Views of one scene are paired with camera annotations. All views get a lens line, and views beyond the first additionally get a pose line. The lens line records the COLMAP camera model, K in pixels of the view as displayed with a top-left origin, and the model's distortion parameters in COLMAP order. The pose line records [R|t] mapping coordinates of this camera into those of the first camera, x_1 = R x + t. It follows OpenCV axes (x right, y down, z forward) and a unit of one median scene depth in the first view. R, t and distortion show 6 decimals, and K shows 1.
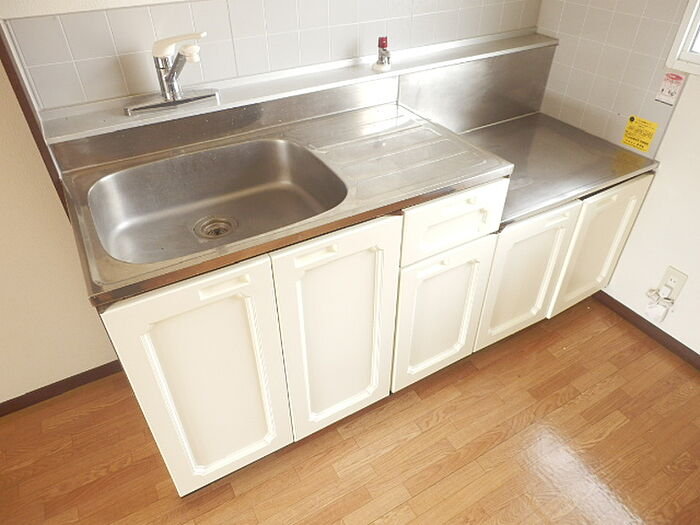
lens RADIAL K [[487.1, 0, 351.3], [0, 487.1, 263.3], [0, 0, 1]] dist [0.004152, -0.006469]
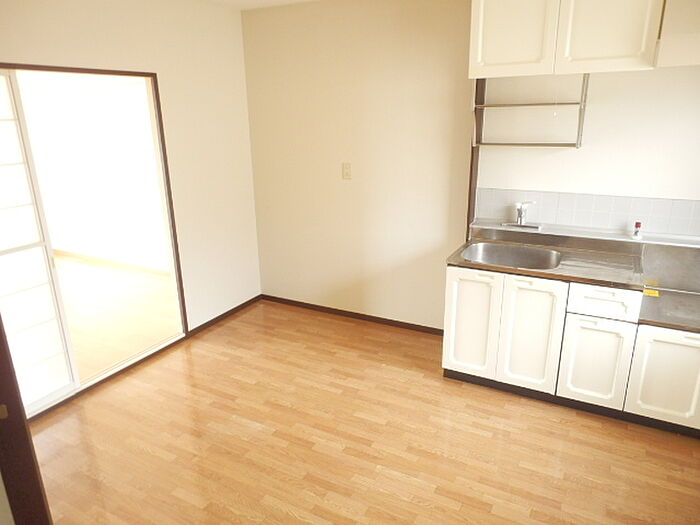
lens RADIAL K [[487.1, 0, 349.7], [0, 487.1, 263.6], [0, 0, 1]] dist [0.004152, -0.006469]
pose [[0.505986, 0.249486, -0.825672, 1.341714], [-0.518372, 0.853054, -0.059907, 0.452412], [0.689397, 0.458318, 0.560960, -0.939436]]
